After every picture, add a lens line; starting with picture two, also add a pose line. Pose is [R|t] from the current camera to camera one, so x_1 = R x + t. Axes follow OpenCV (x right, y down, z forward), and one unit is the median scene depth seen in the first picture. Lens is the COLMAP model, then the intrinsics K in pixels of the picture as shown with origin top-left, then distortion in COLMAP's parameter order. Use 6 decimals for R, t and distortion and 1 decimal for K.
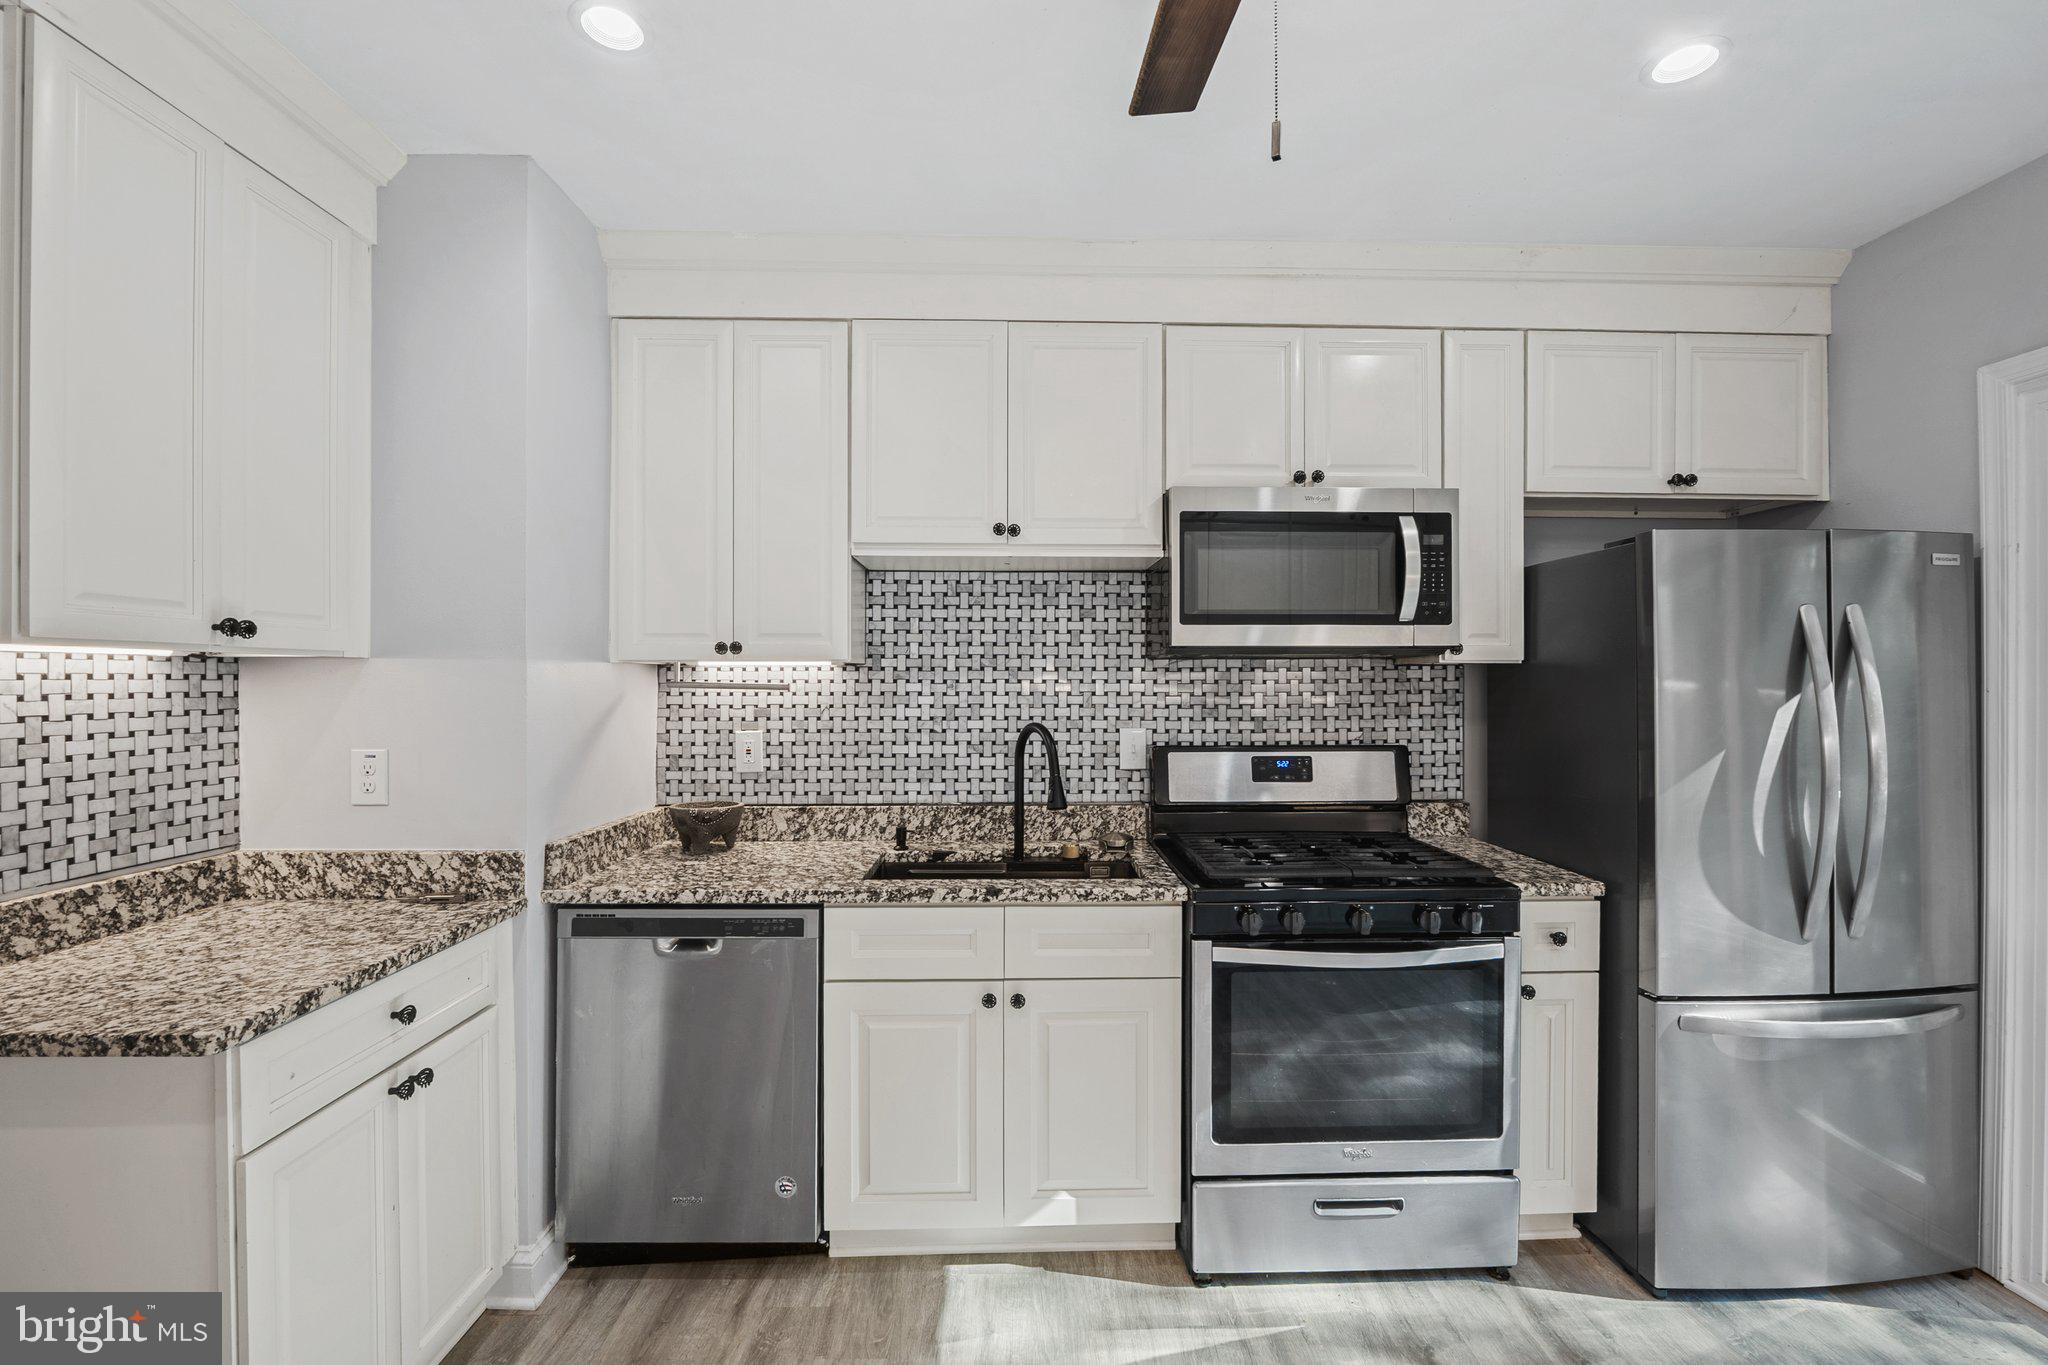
lens RADIAL K [[854.8, 0, 1034.2], [0, 854.8, 677.8], [0, 0, 1]] dist [-0.015397, 0.000471]
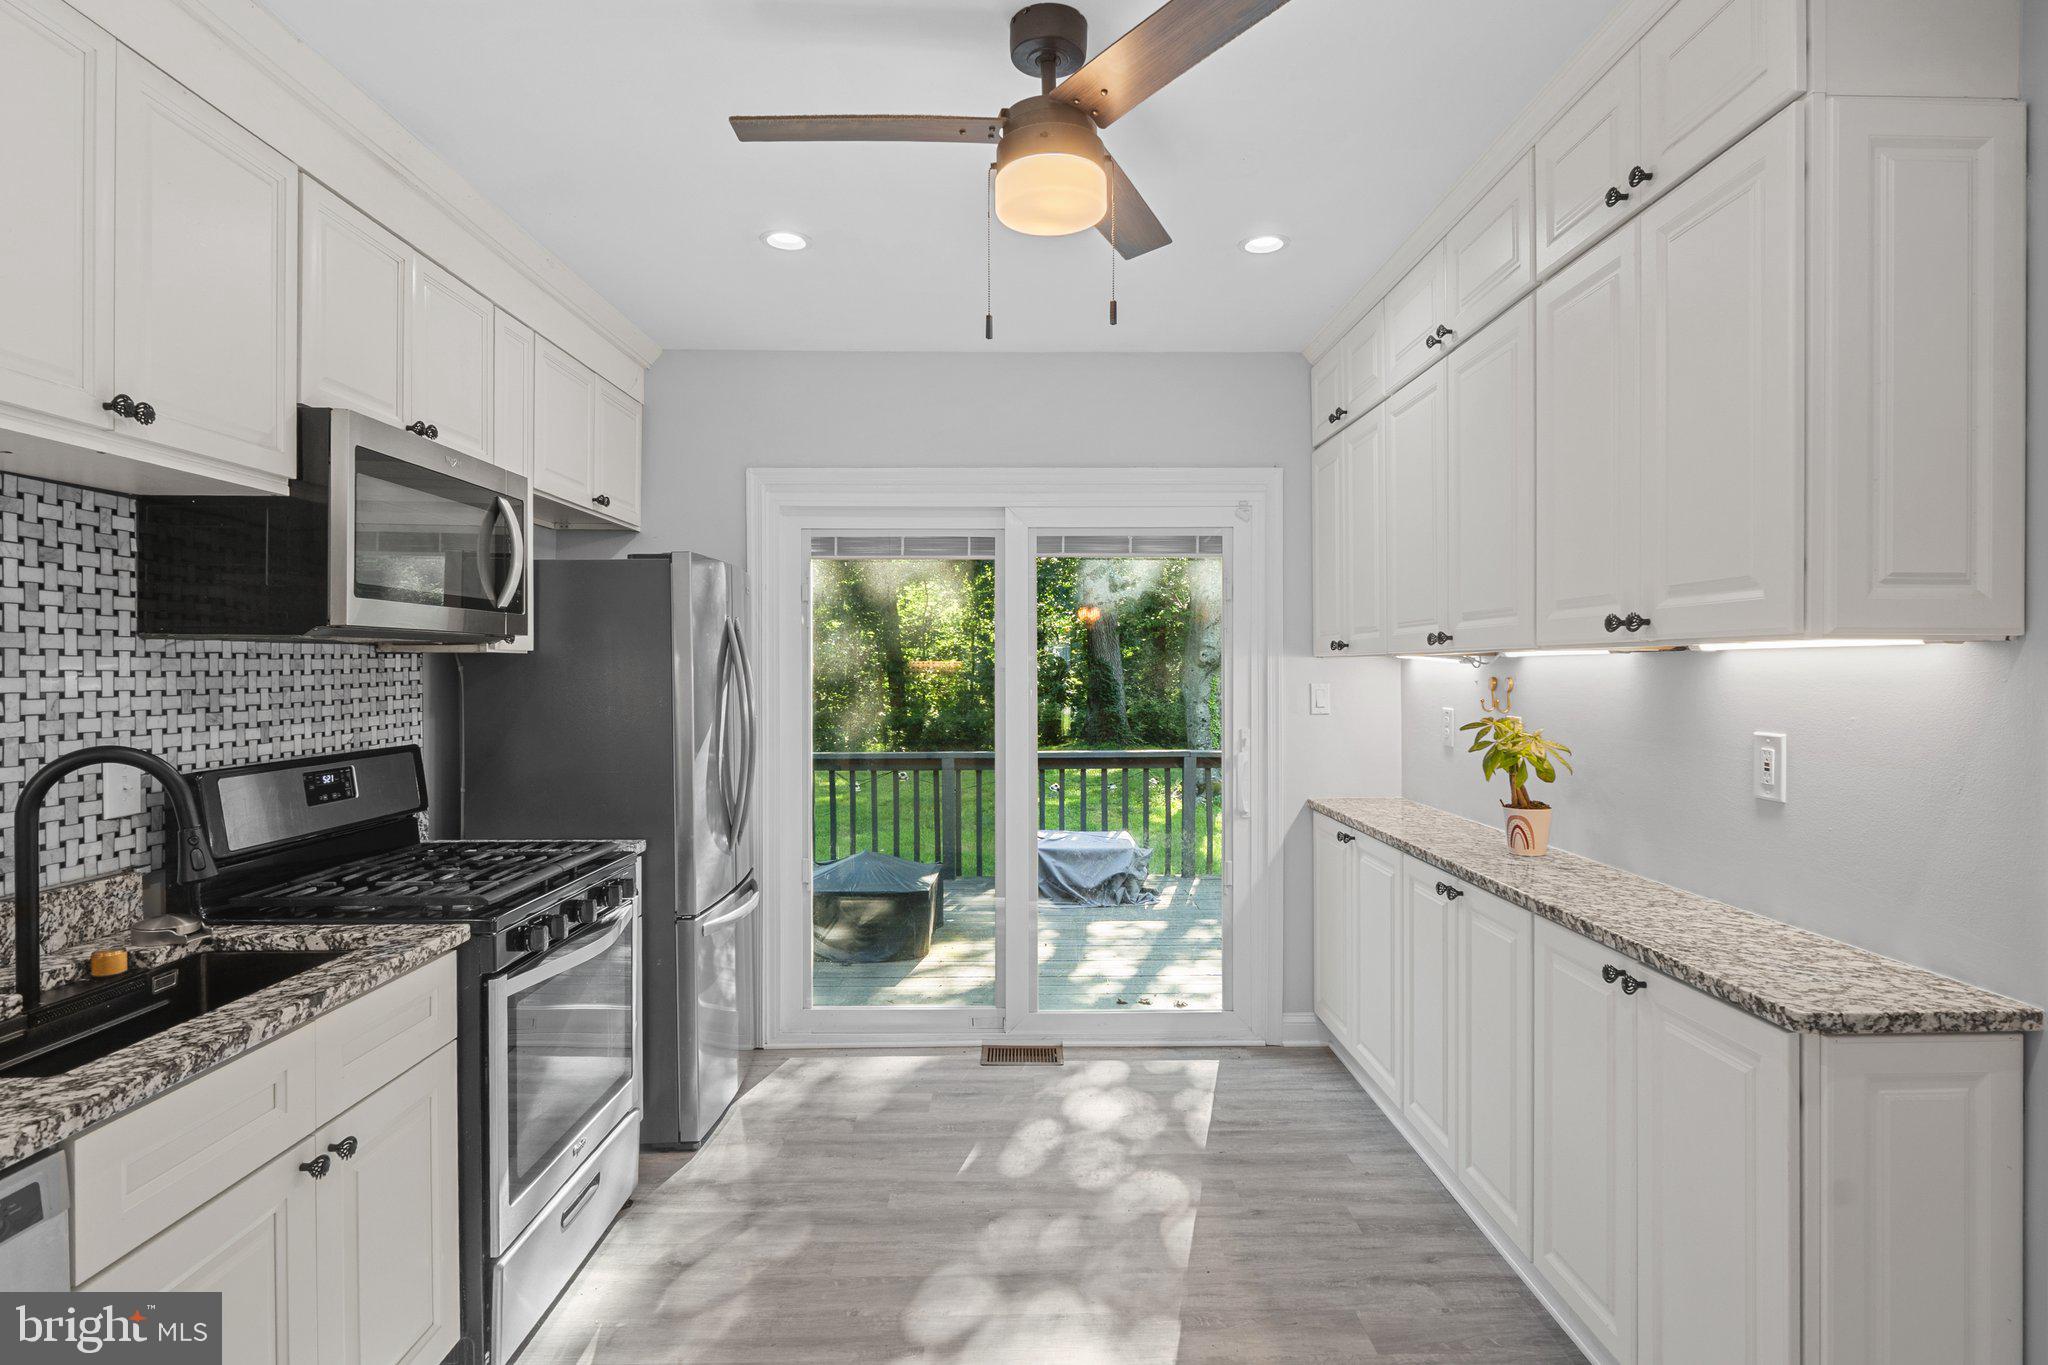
lens RADIAL K [[1076.3, 0, 1035.9], [0, 1076.3, 667.1], [0, 0, 1]] dist [-0.007610, -0.000740]
pose [[0.008523, 0.000191, 0.999964, -0.651022], [-0.001990, 0.999998, -0.000174, -0.001610], [-0.999962, -0.001989, 0.008523, 0.338879]]
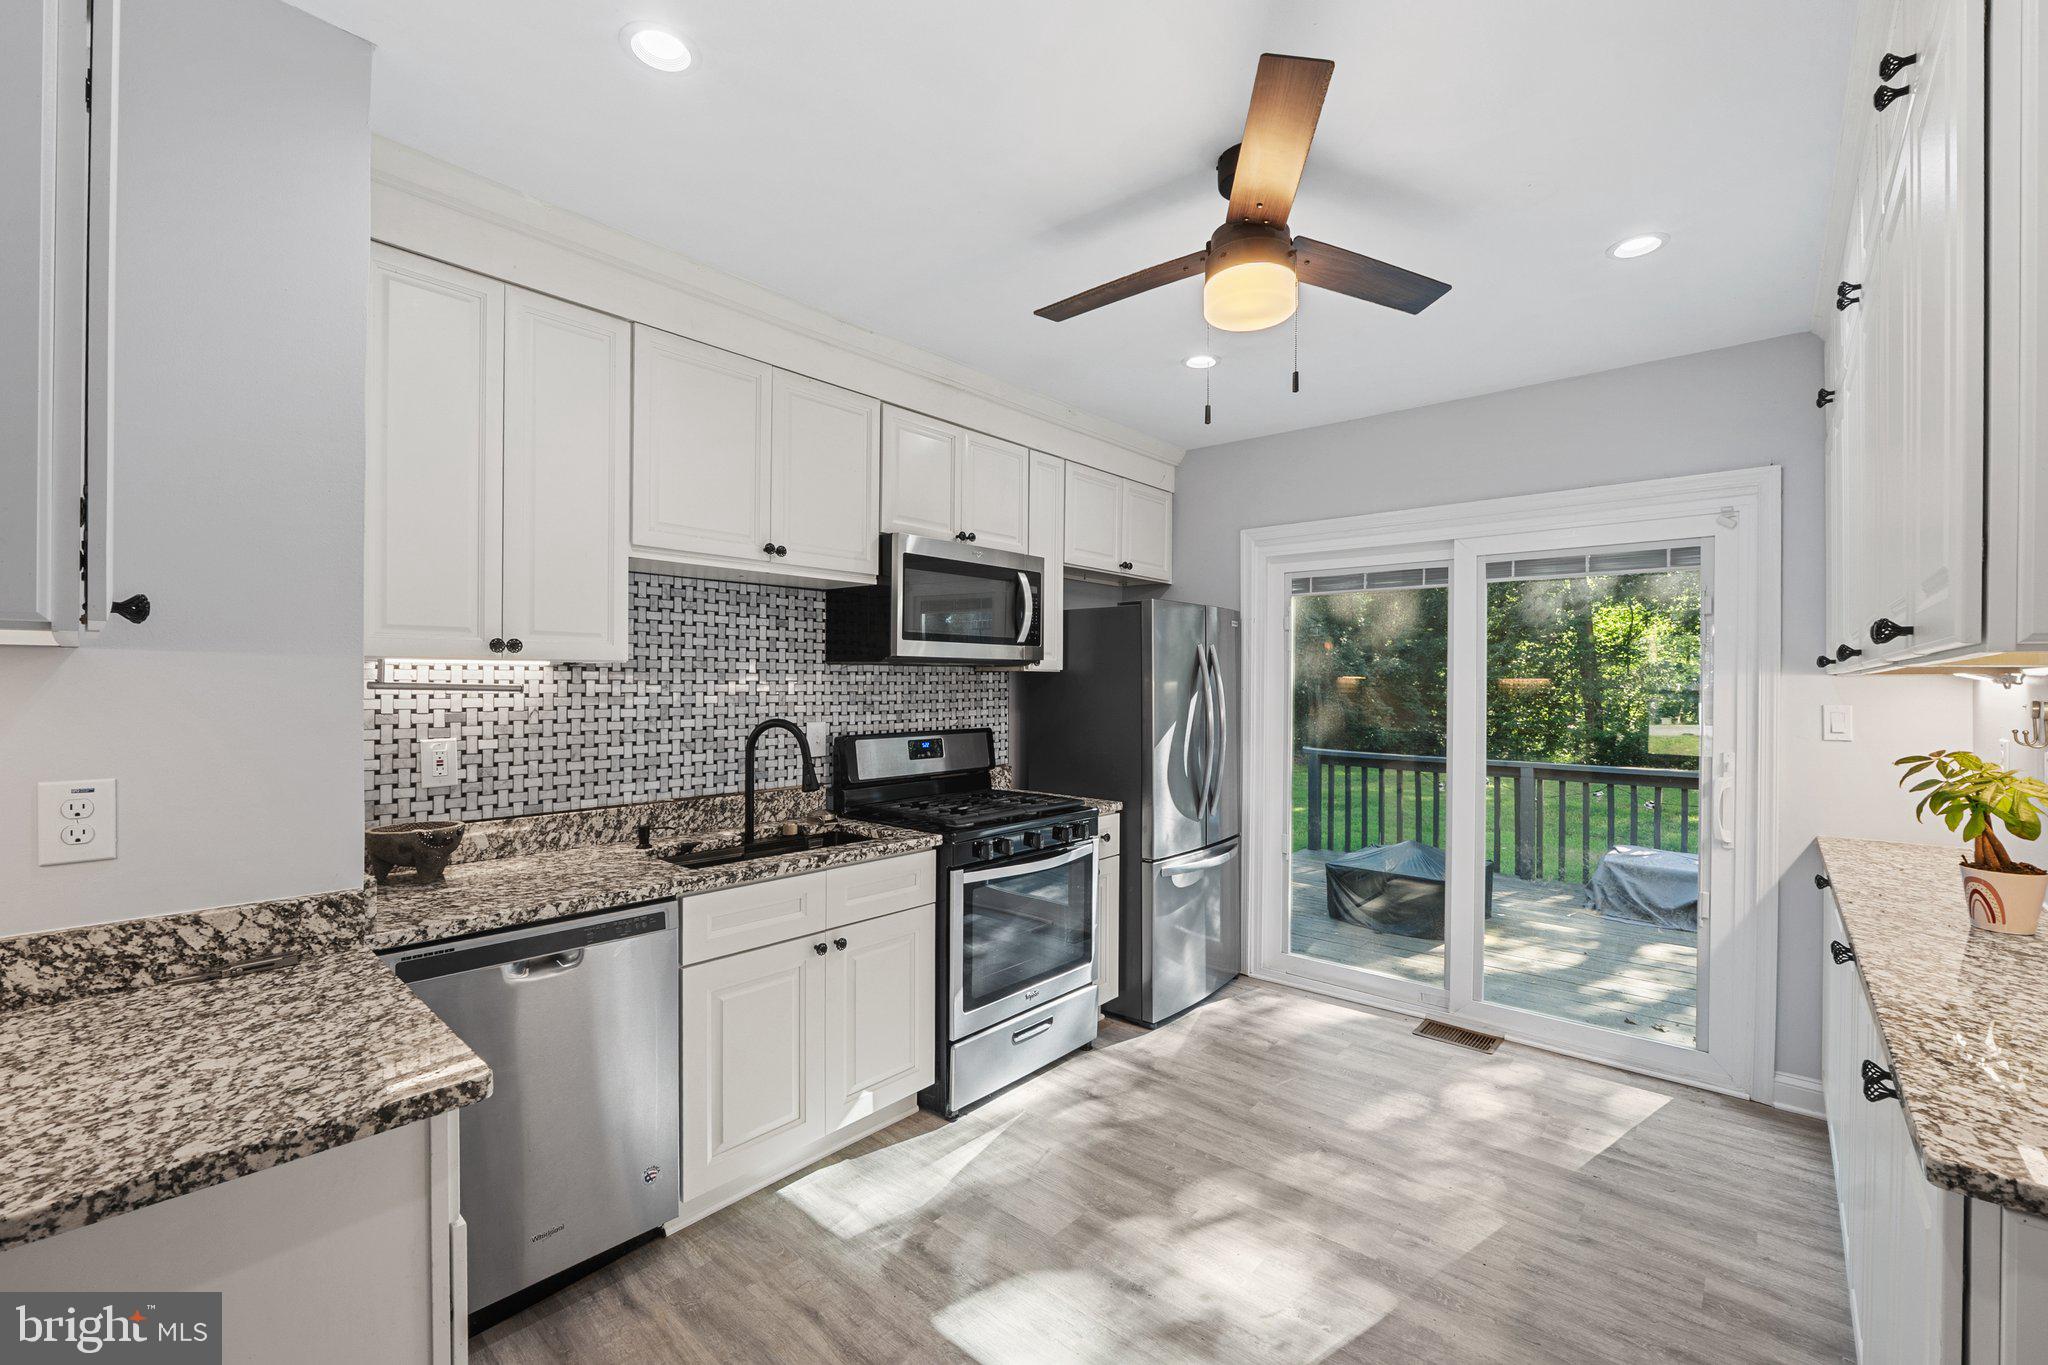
lens RADIAL K [[854.8, 0, 1034.2], [0, 854.8, 677.8], [0, 0, 1]] dist [-0.015397, 0.000471]
pose [[0.674958, 0.006663, 0.737826, -0.558668], [-0.008629, 0.999962, -0.001136, -0.003800], [-0.737806, -0.005600, 0.674990, -0.023160]]
